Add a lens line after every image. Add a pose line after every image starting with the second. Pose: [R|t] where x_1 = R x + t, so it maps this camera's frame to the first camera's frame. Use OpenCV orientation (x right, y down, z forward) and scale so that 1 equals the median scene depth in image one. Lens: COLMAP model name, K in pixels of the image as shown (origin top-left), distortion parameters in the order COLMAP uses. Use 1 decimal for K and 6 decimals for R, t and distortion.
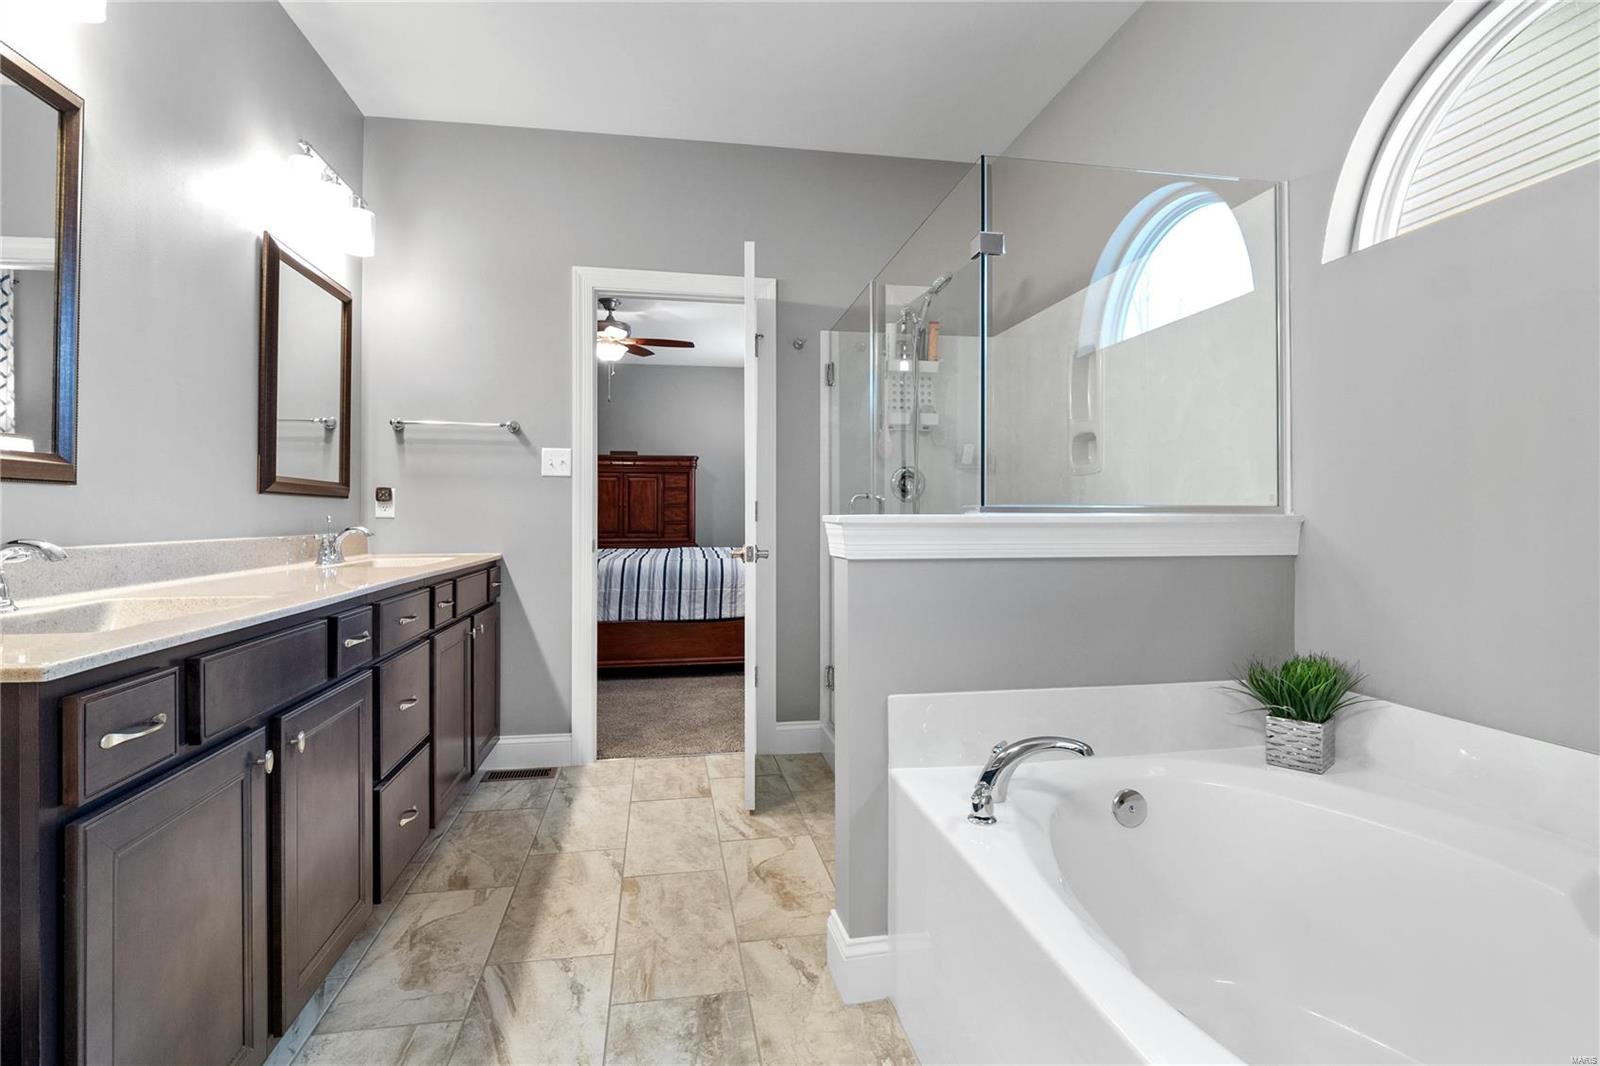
lens RADIAL K [[760.6, 0, 796.5], [0, 760.6, 522.4], [0, 0, 1]] dist [-0.015809, 0.001417]
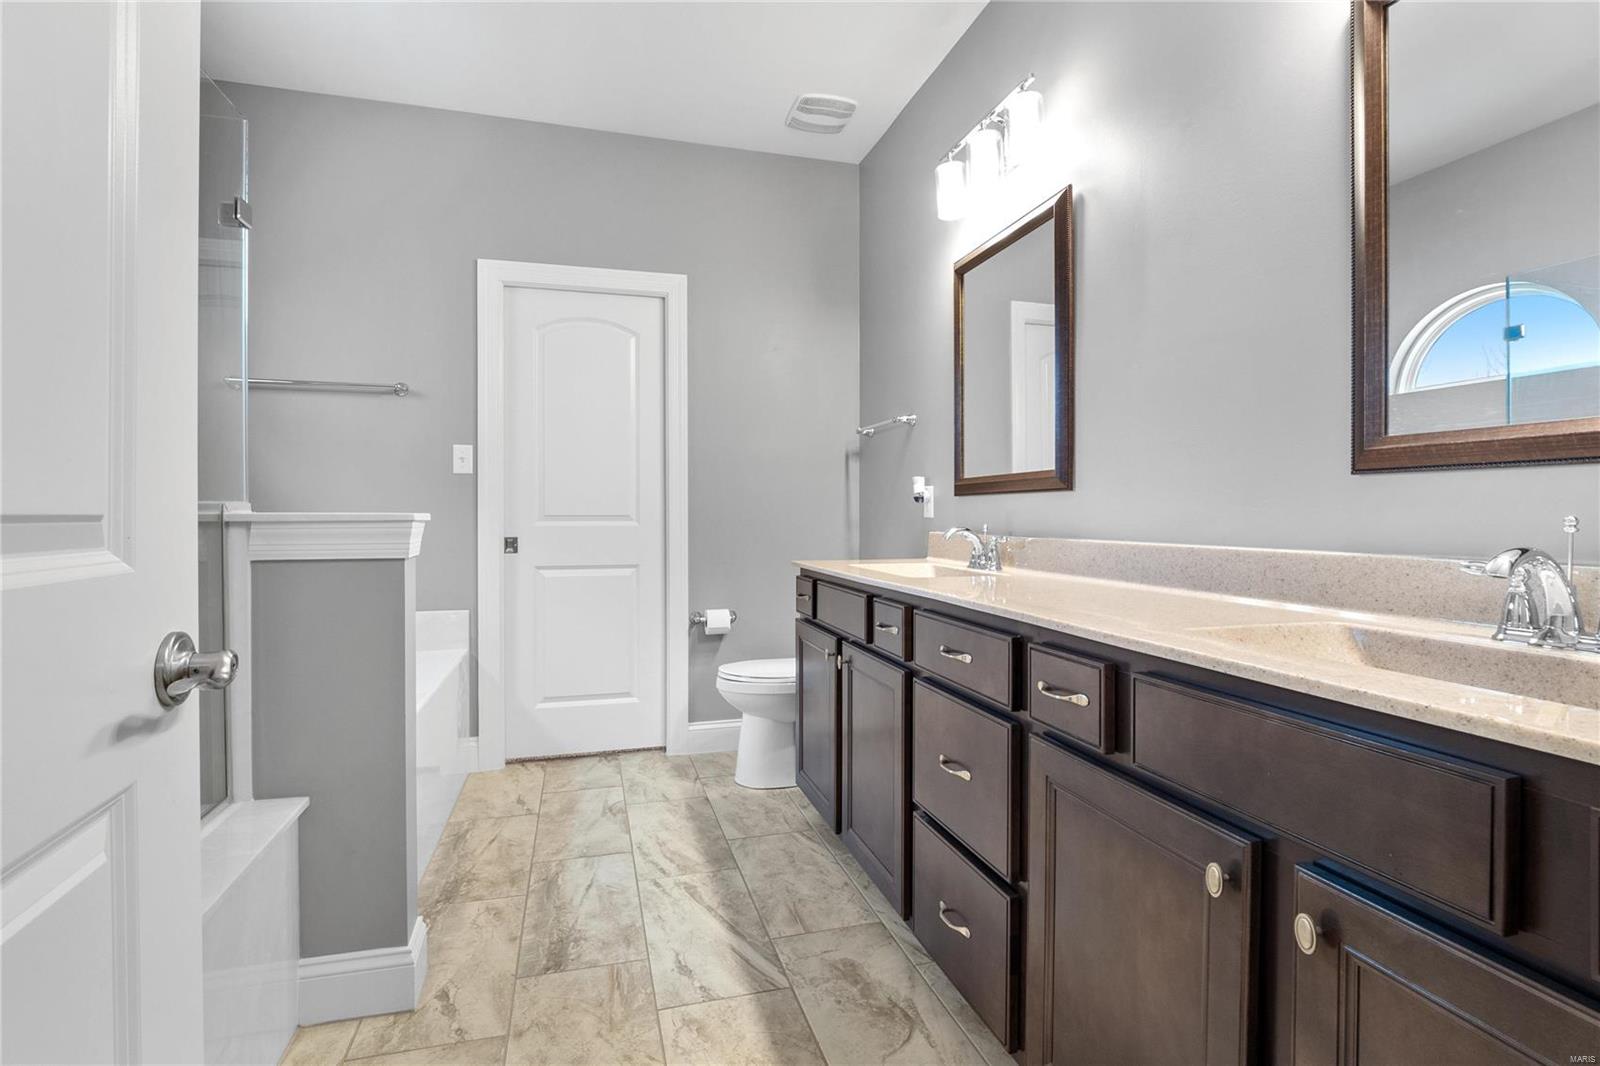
lens RADIAL K [[760.6, 0, 806.9], [0, 760.6, 517.3], [0, 0, 1]] dist [-0.015809, 0.001417]
pose [[-0.993621, 0.000410, -0.112773, -0.320920], [-0.000900, 0.999933, 0.011572, -0.016612], [0.112770, 0.011600, -0.993553, 1.926643]]
